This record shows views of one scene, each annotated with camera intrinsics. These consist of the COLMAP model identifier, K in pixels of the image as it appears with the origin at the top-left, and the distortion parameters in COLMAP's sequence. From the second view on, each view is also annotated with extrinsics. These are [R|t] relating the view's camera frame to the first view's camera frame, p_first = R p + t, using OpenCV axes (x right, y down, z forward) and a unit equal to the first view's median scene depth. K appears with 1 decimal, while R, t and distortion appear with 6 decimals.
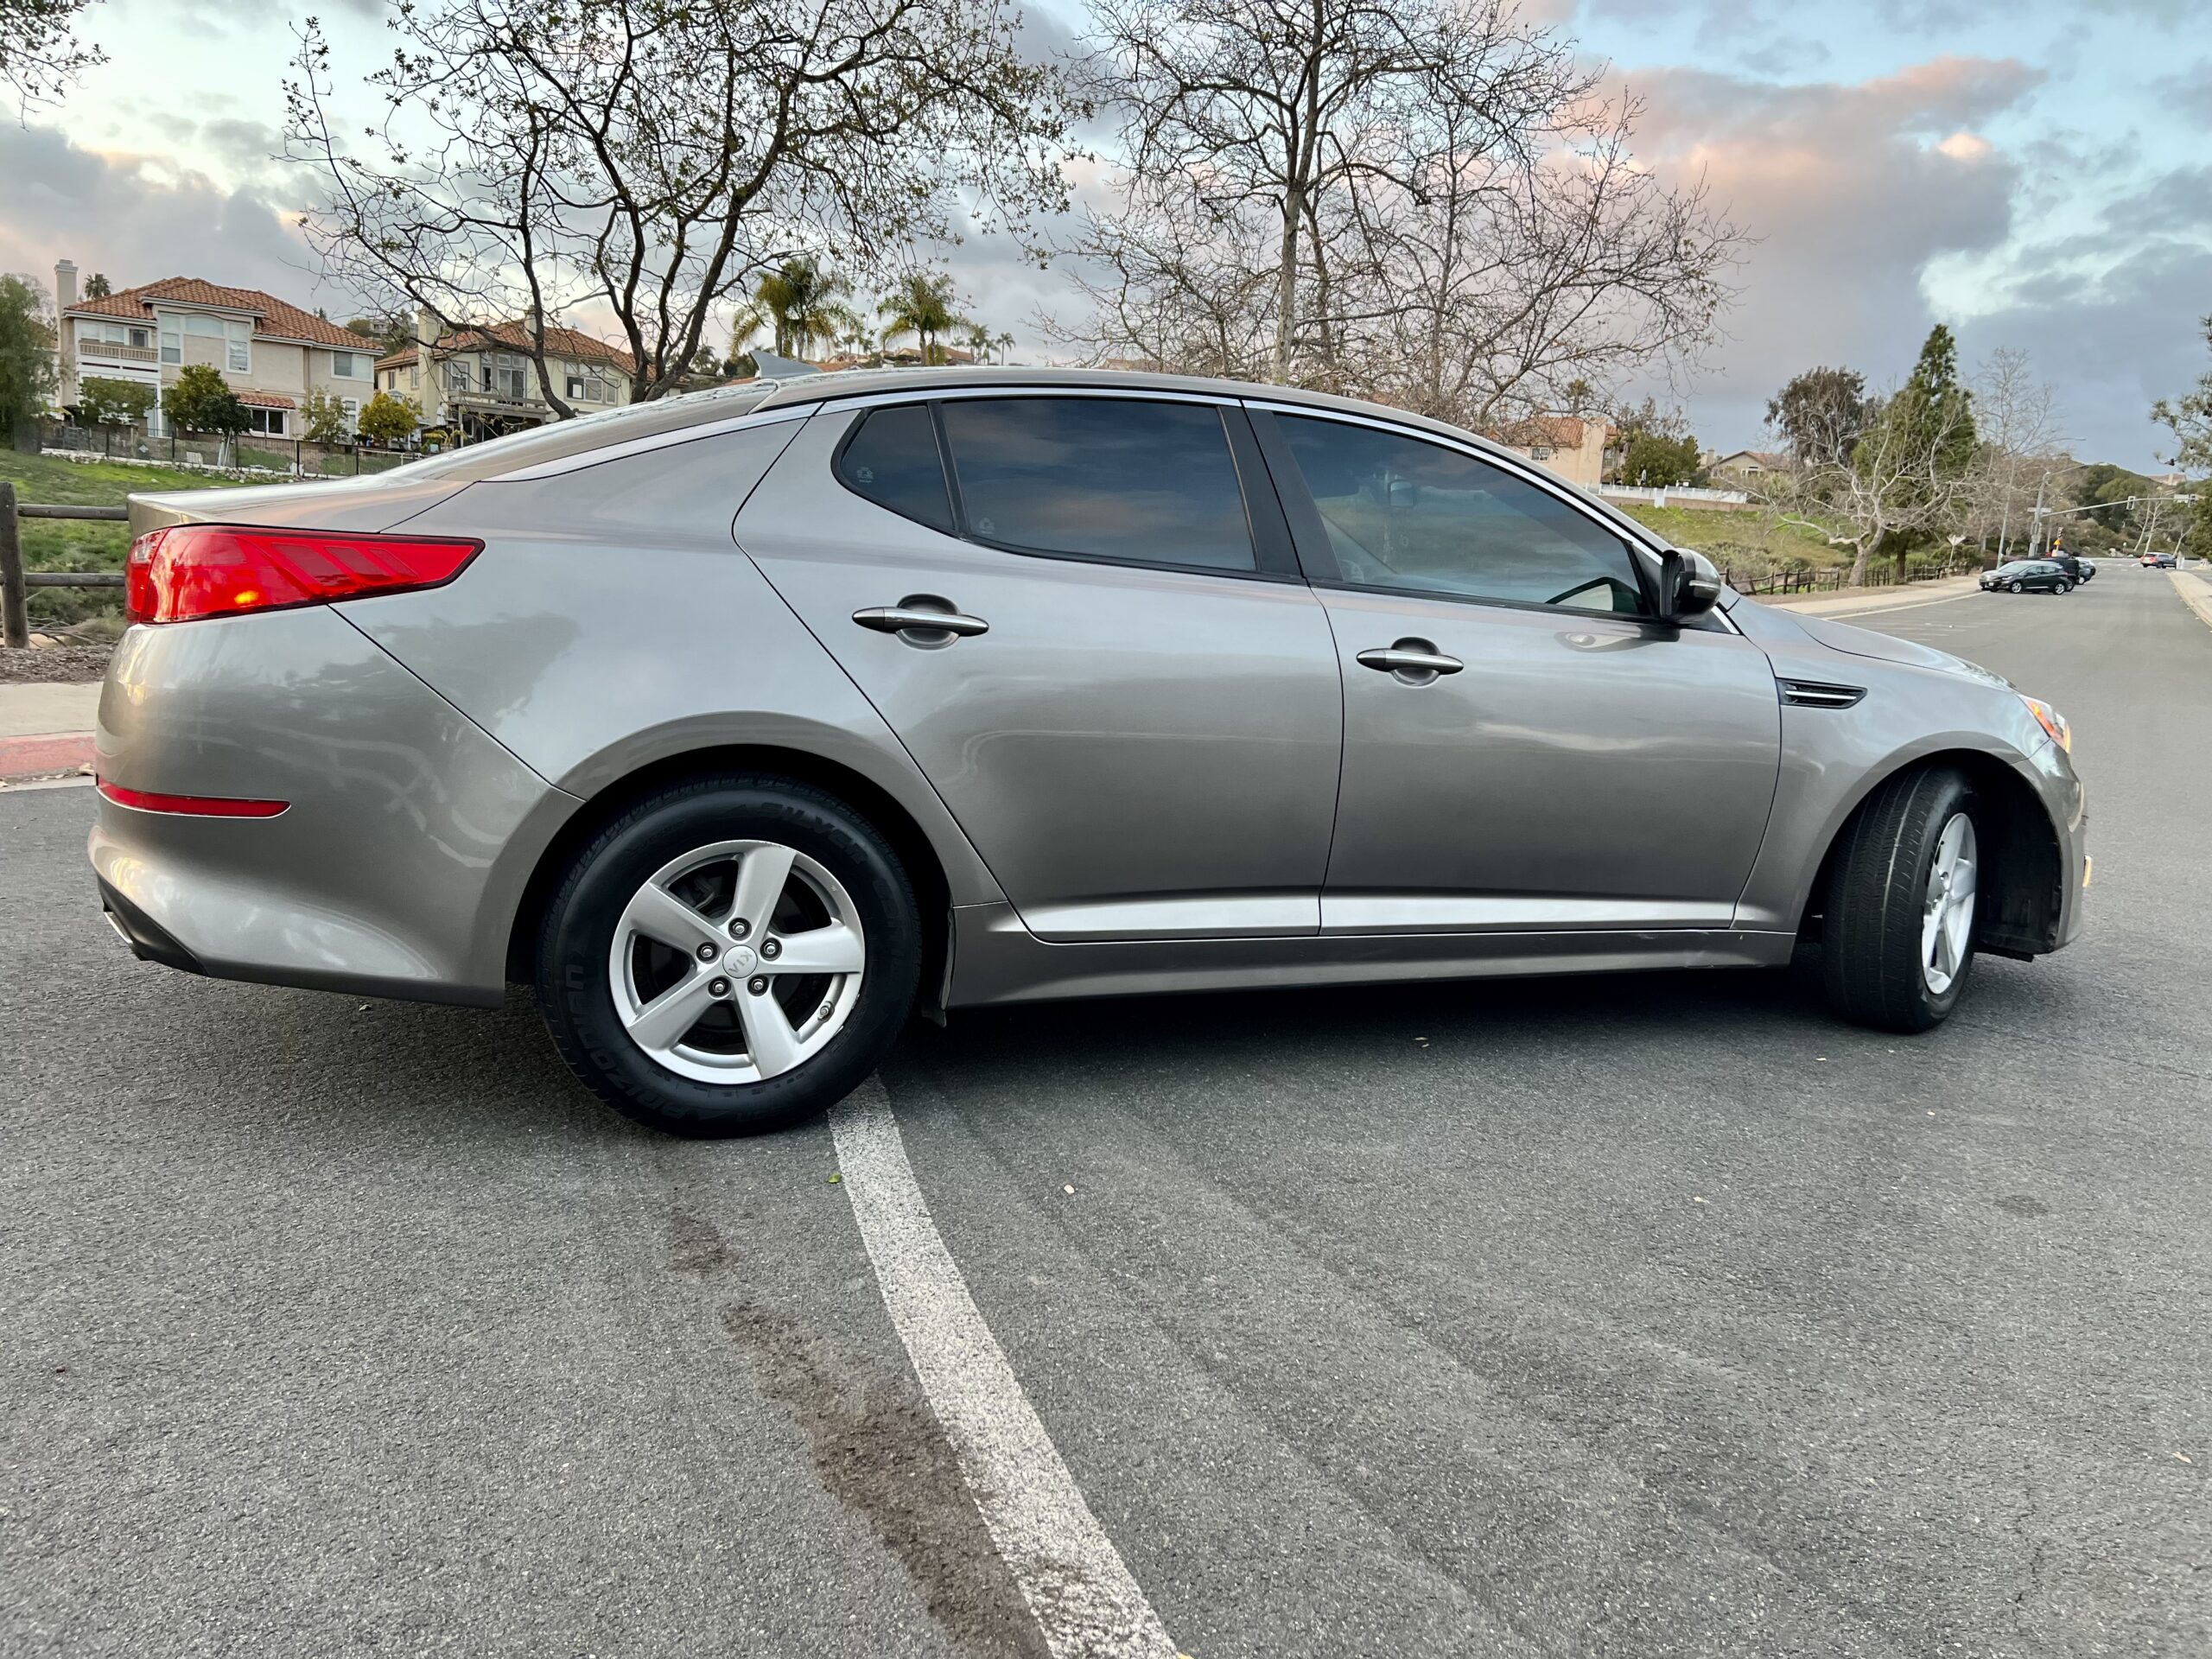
lens RADIAL K [[1680.7, 0, 1116.0], [0, 1680.7, 822.6], [0, 0, 1]] dist [0.042706, -0.030466]
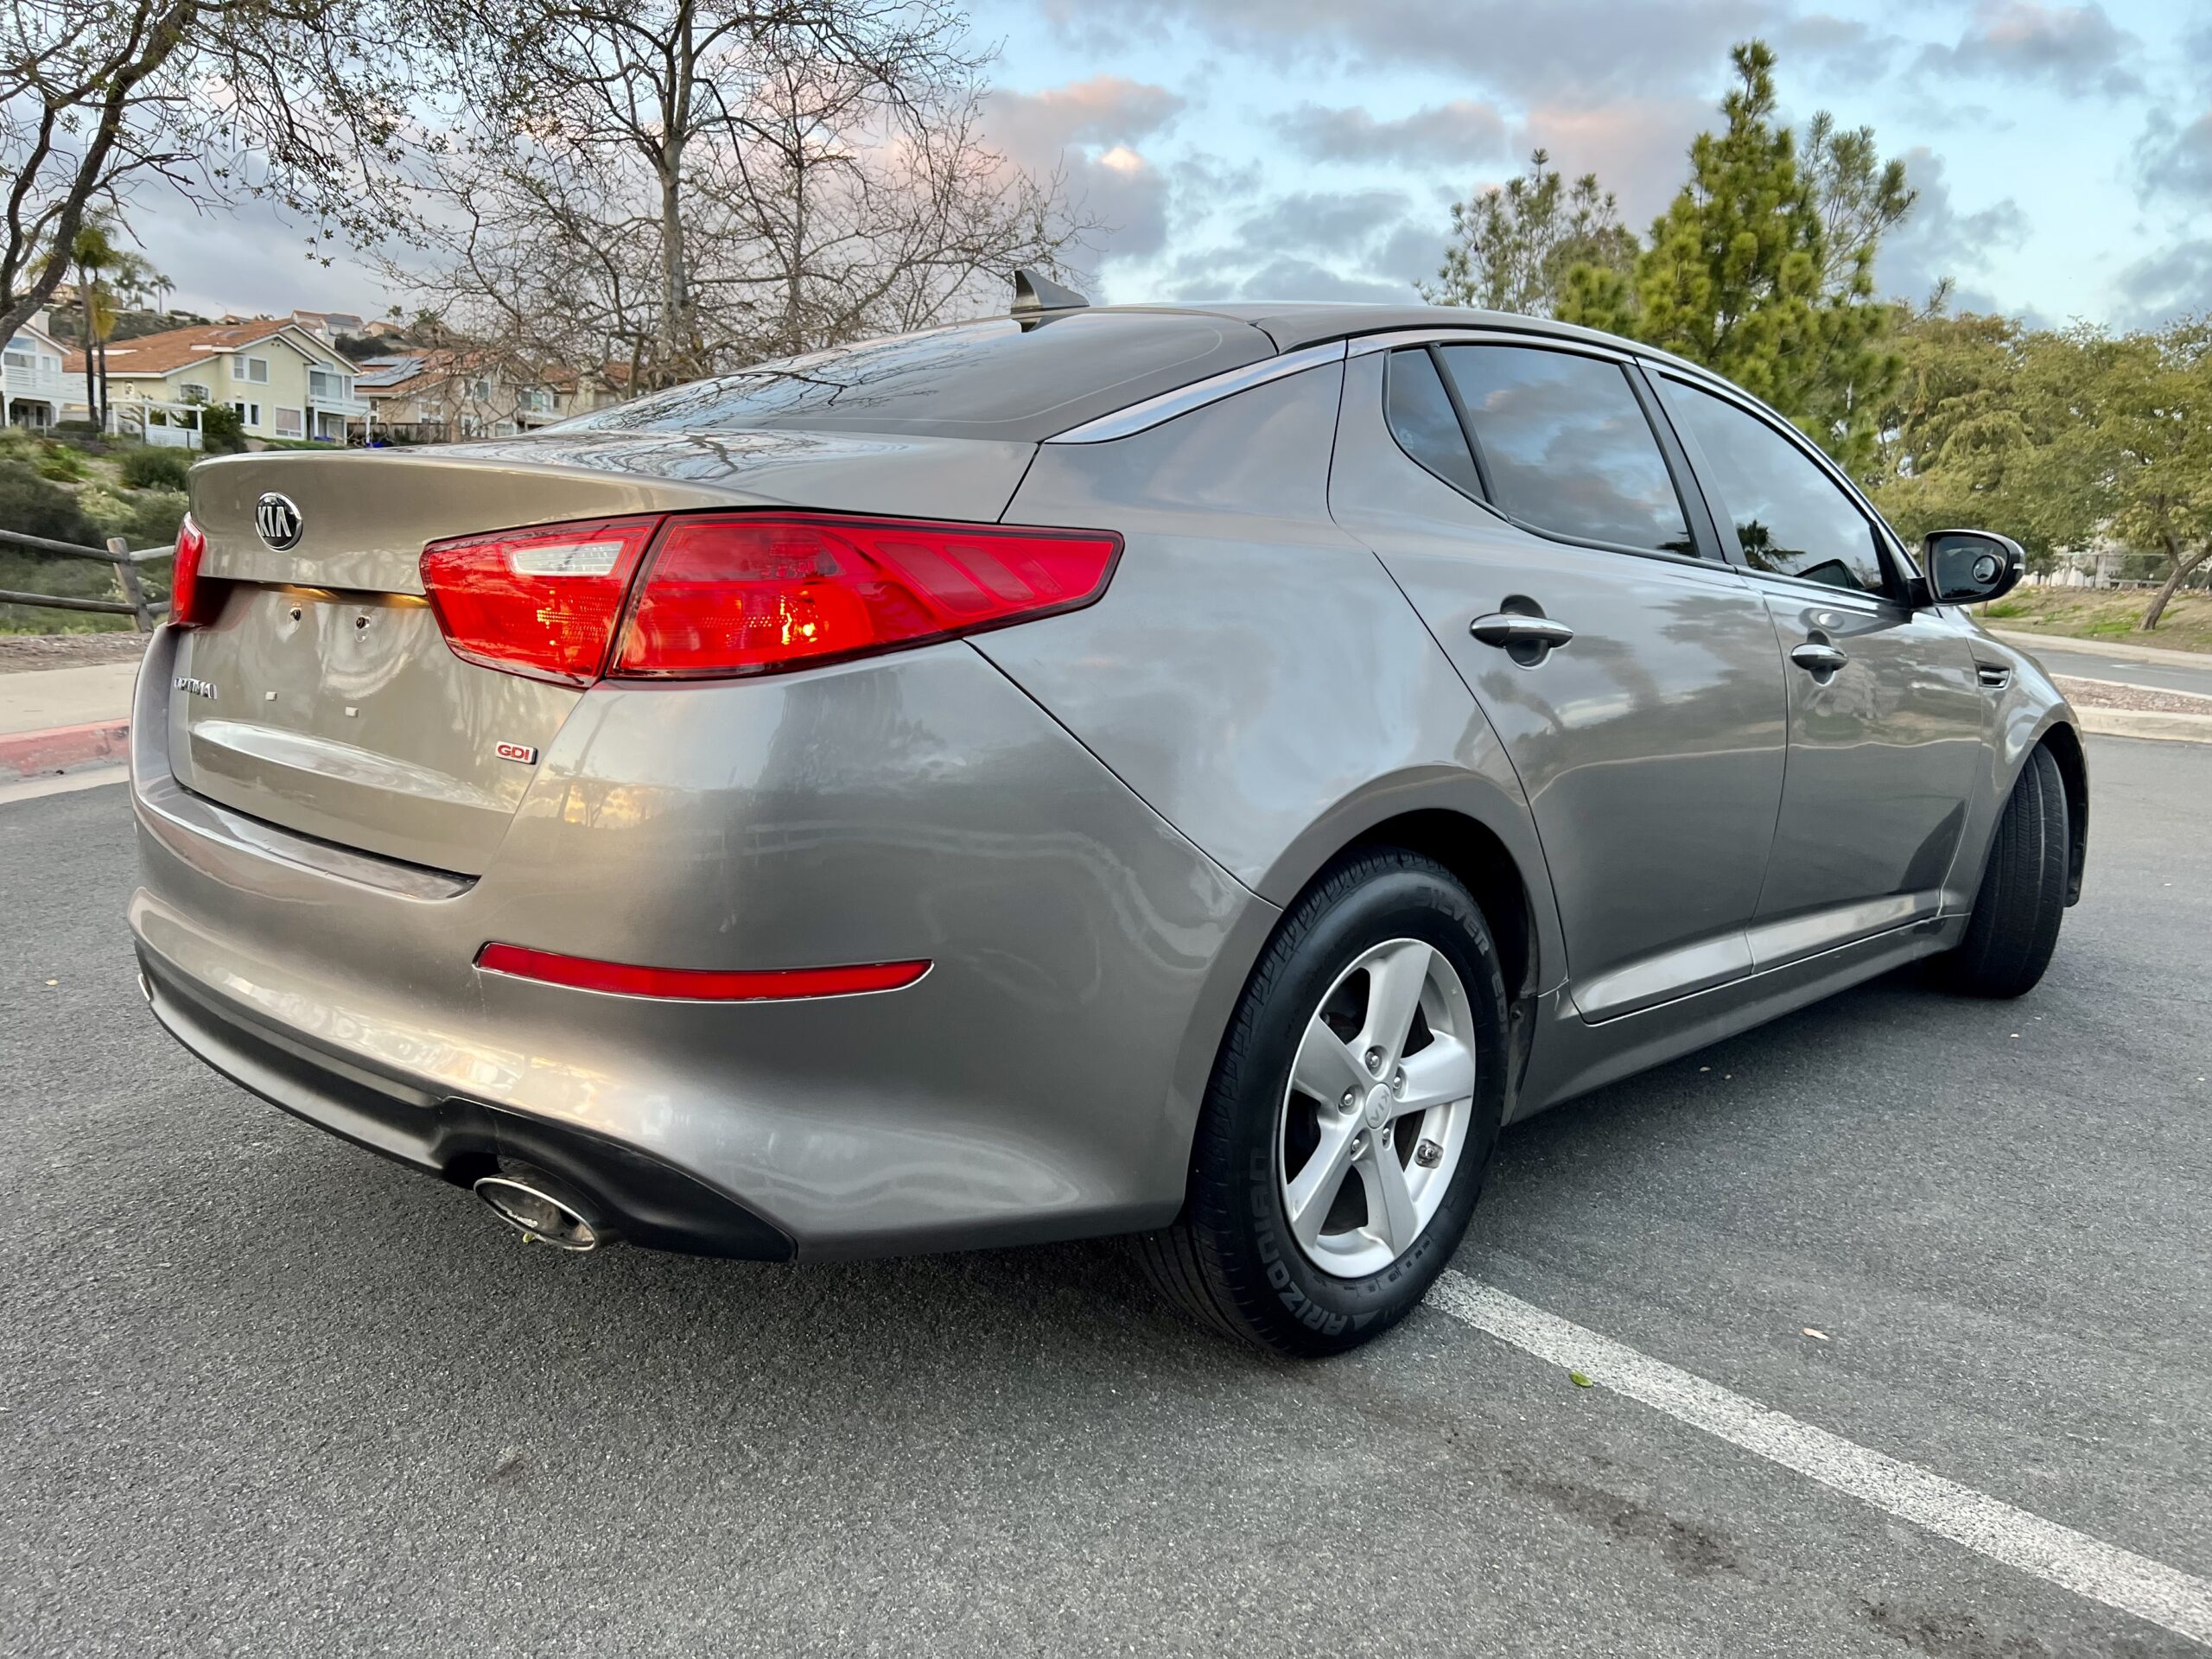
lens RADIAL K [[1680.7, 0, 1109.8], [0, 1680.7, 835.2], [0, 0, 1]] dist [0.042706, -0.030466]
pose [[0.916822, -0.075716, 0.392052, -0.598817], [0.067076, 0.997109, 0.035710, -0.067366], [-0.393622, -0.006442, 0.919250, 0.368697]]
